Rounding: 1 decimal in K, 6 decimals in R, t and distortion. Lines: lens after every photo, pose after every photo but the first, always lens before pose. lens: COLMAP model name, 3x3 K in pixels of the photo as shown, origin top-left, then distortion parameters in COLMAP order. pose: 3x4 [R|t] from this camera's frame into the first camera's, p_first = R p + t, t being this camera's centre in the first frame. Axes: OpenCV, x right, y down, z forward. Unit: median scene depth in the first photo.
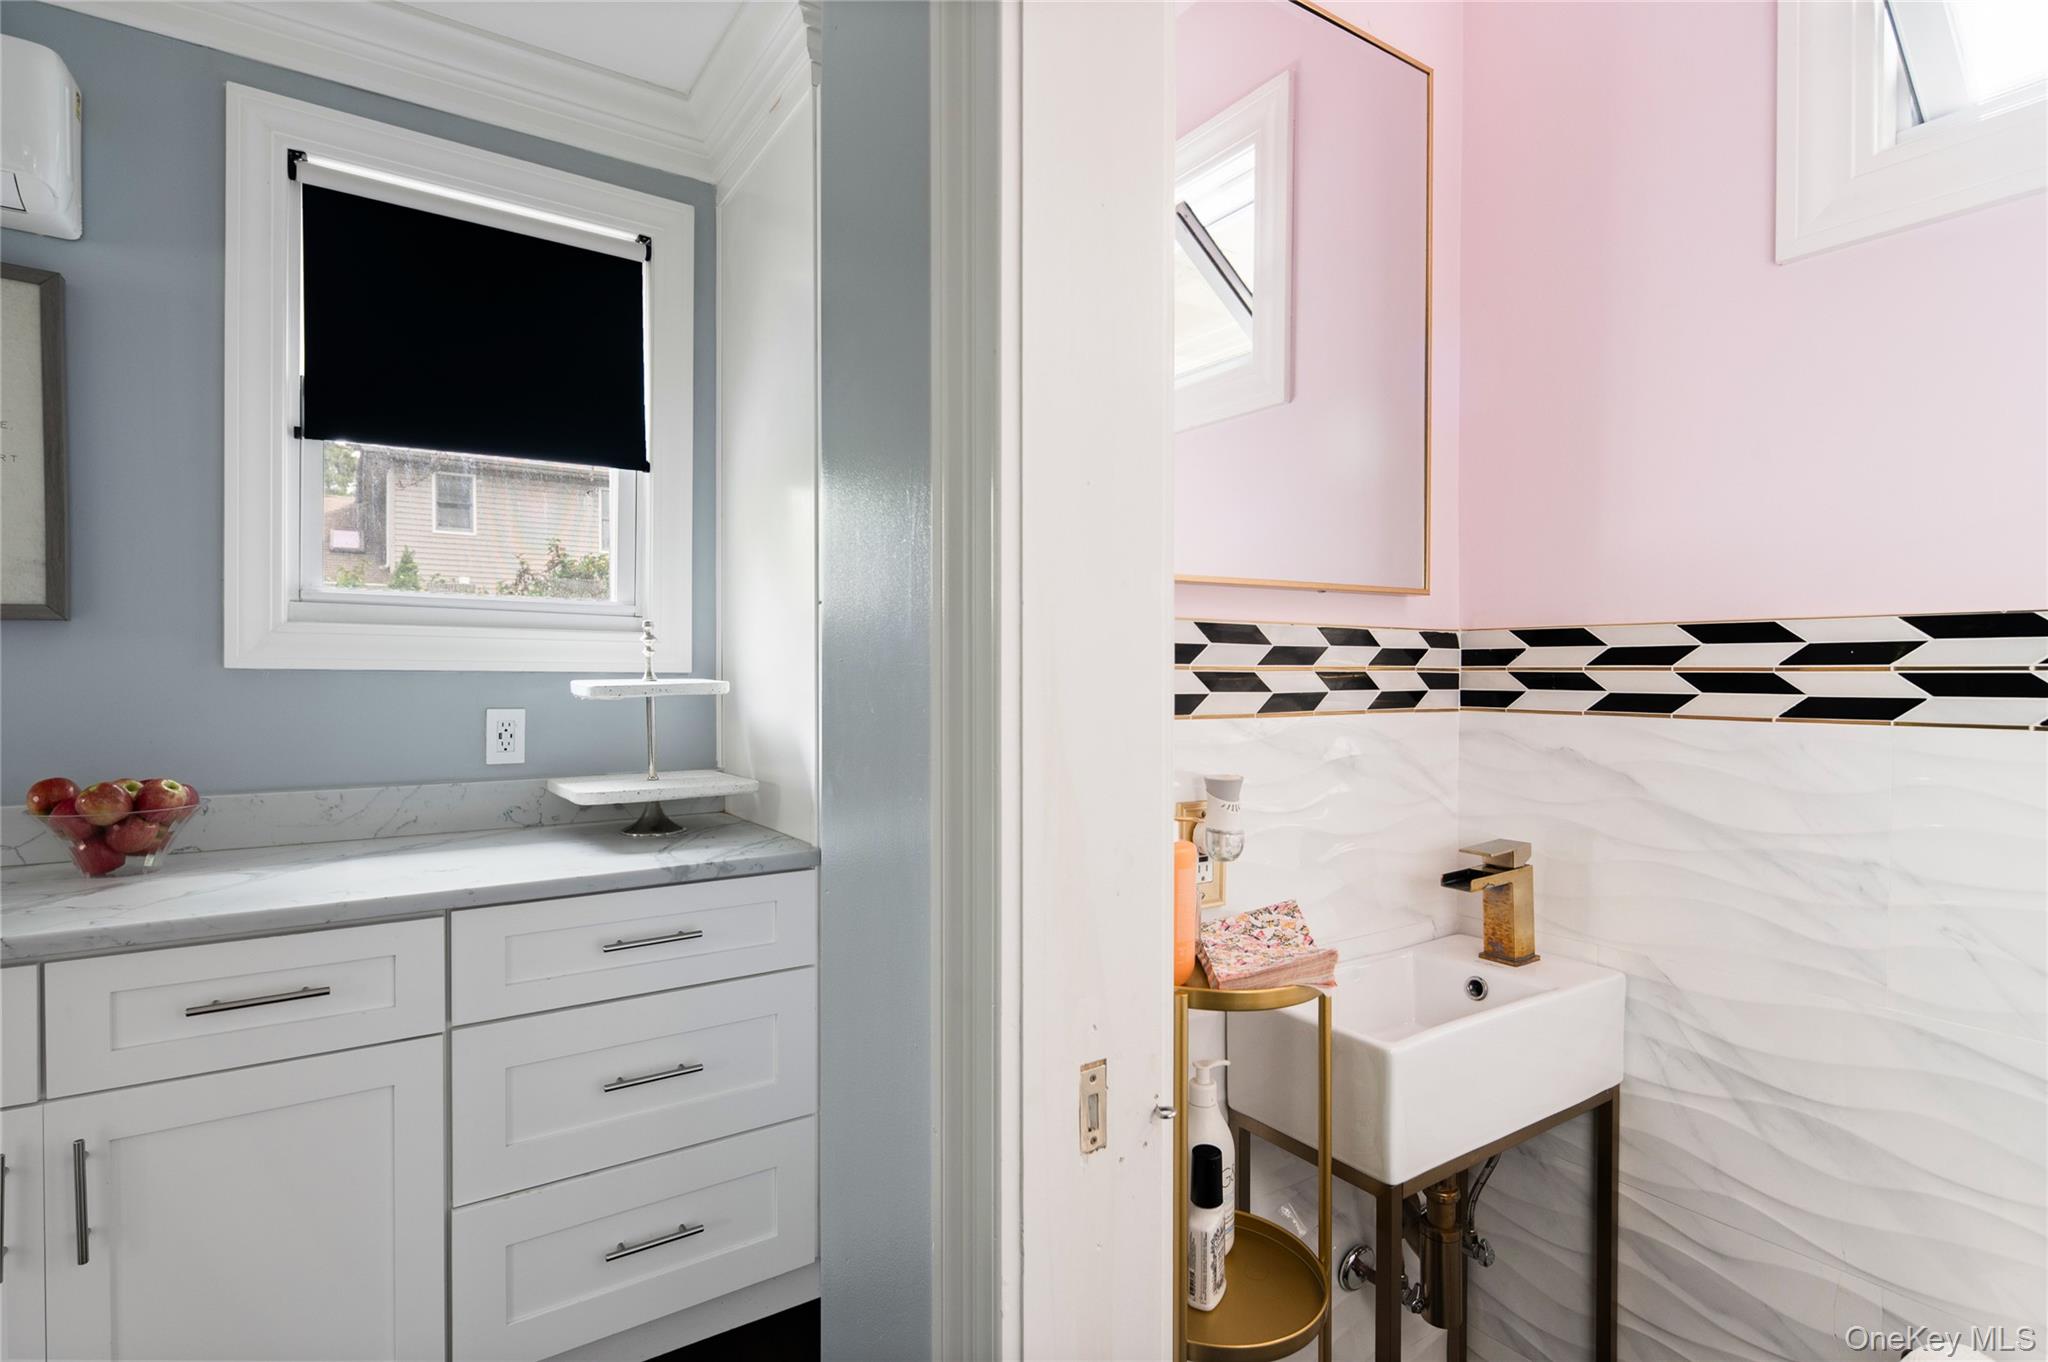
lens RADIAL K [[1001.3, 0, 1023.1], [0, 1001.3, 678.7], [0, 0, 1]] dist [0.004403, -0.003687]
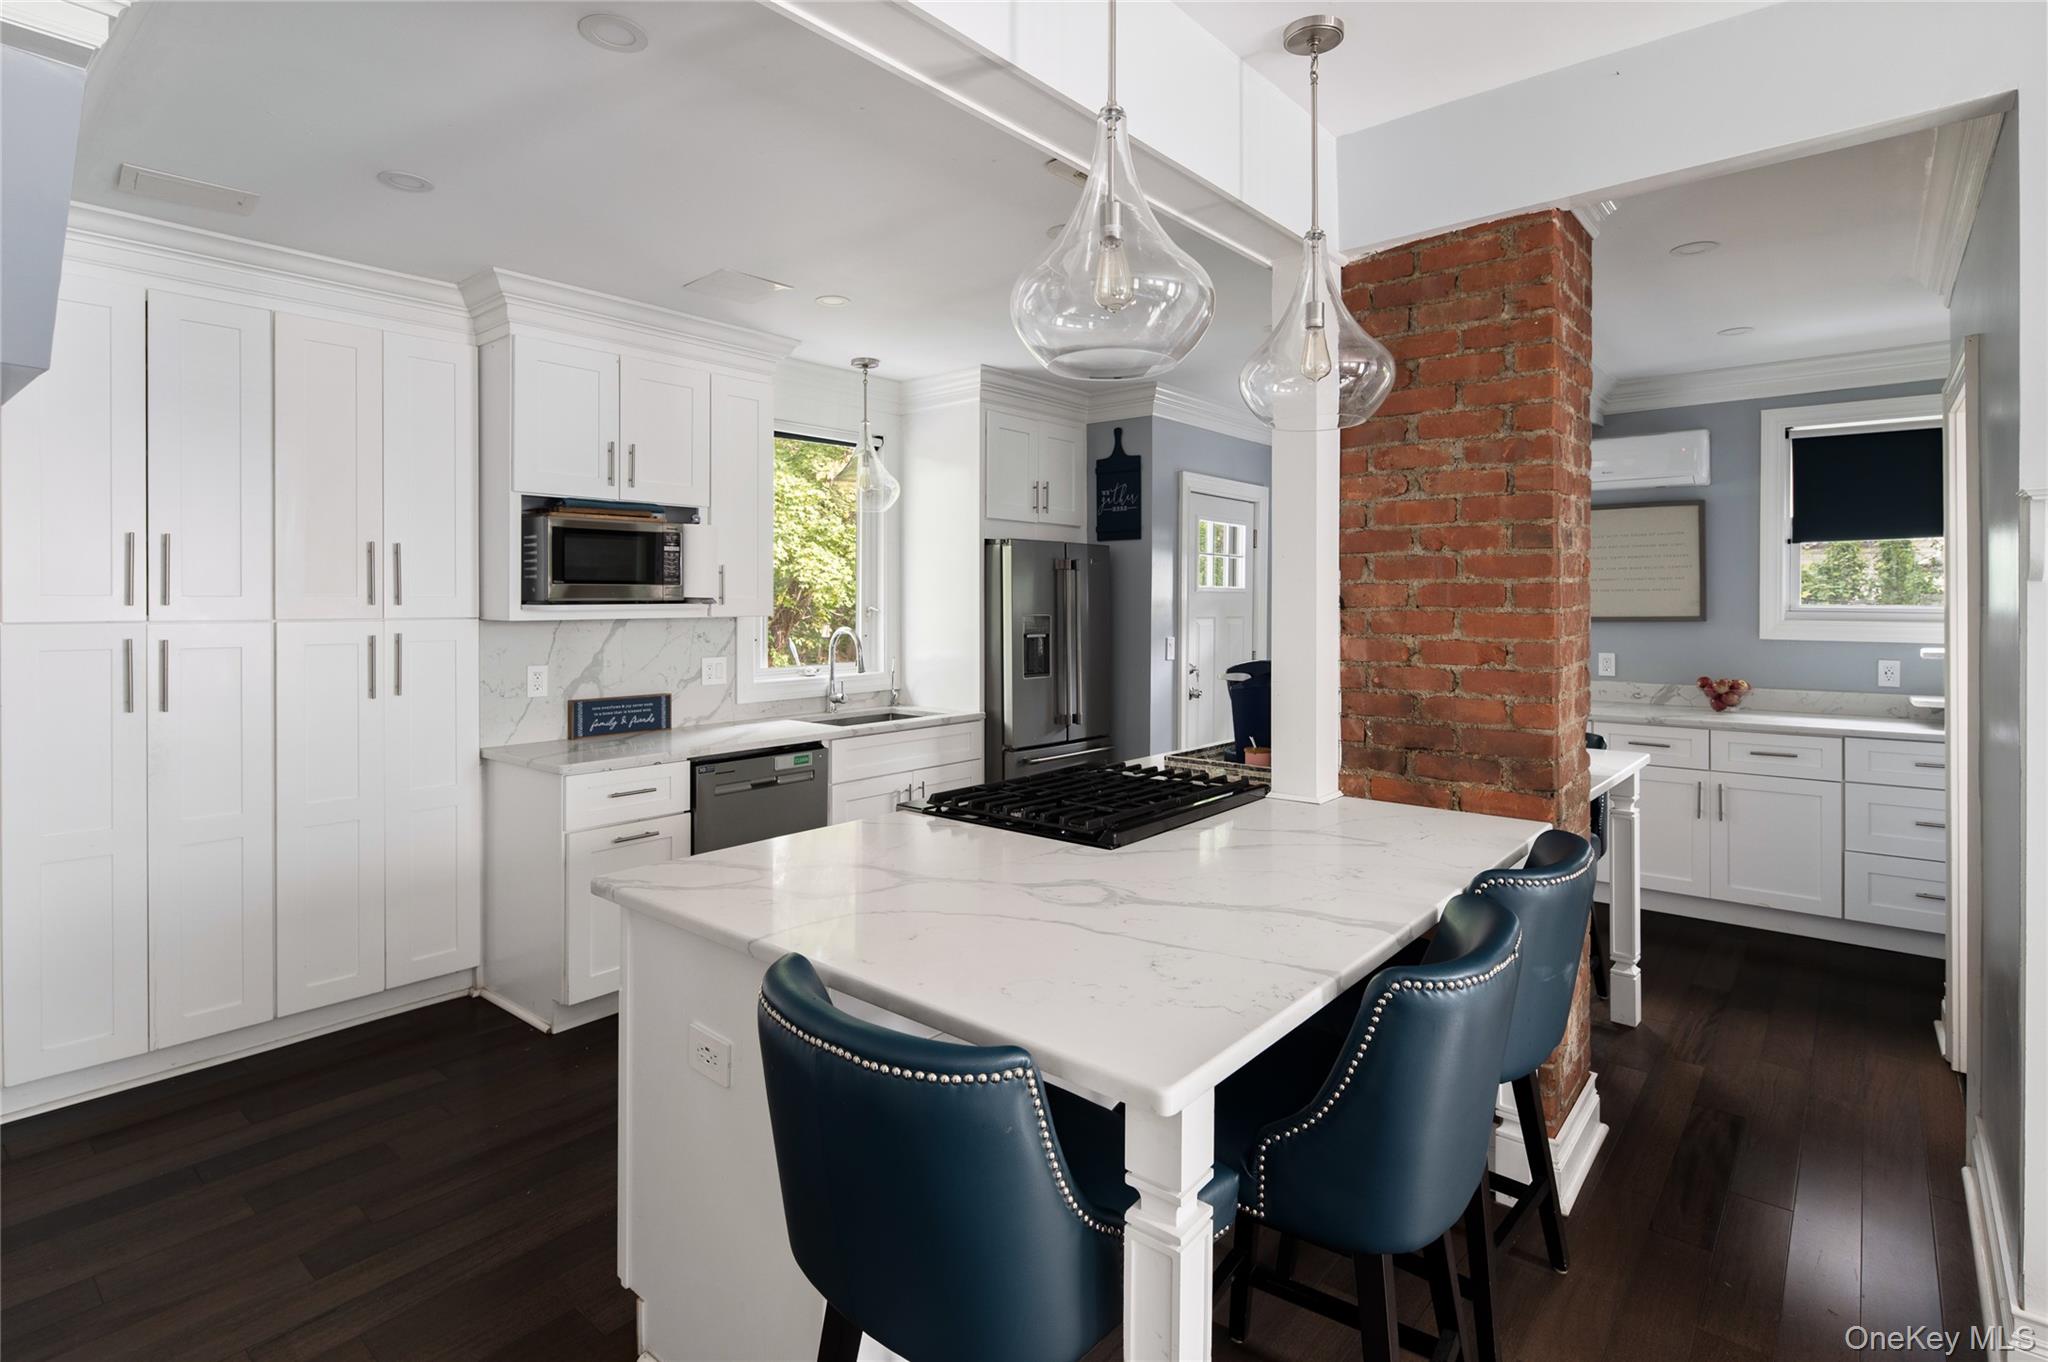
lens RADIAL K [[1001.3, 0, 1035.4], [0, 1001.3, 603.5], [0, 0, 1]] dist [0.004403, -0.003687]
pose [[0.285774, -0.000675, -0.958297, 1.204589], [-0.005842, 0.999980, -0.002446, -0.090270], [0.958279, 0.006297, 0.285764, -1.605460]]
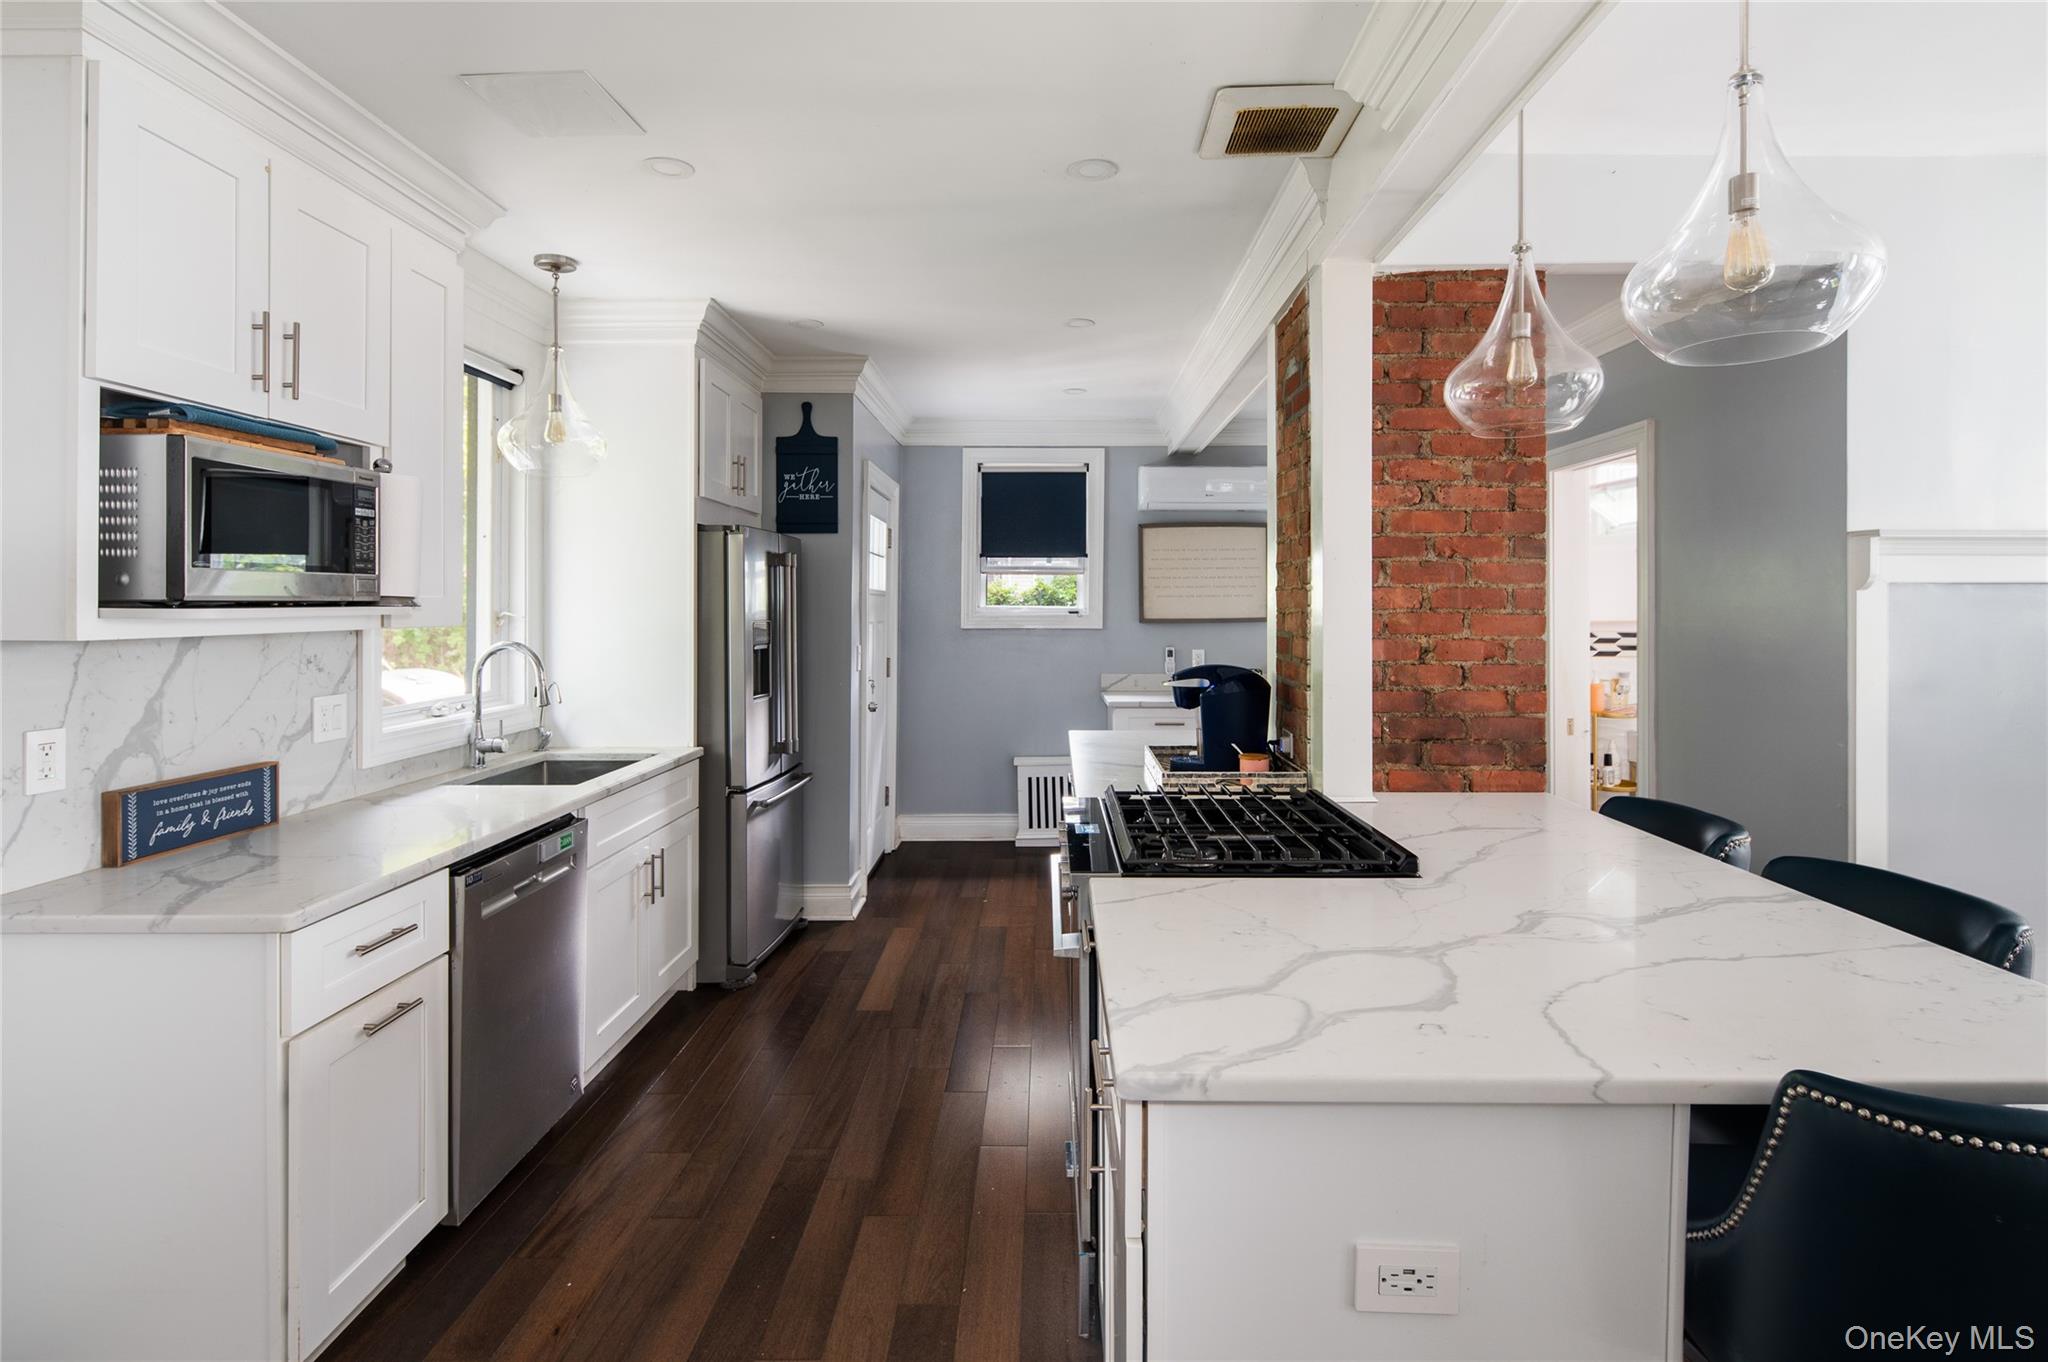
lens RADIAL K [[1001.3, 0, 1046.8], [0, 1001.3, 605.5], [0, 0, 1]] dist [0.004403, -0.003687]
pose [[0.830703, -0.002993, -0.556707, 0.335918], [-0.001764, 0.999966, -0.008009, -0.083600], [0.556713, 0.007635, 0.830670, -2.312700]]
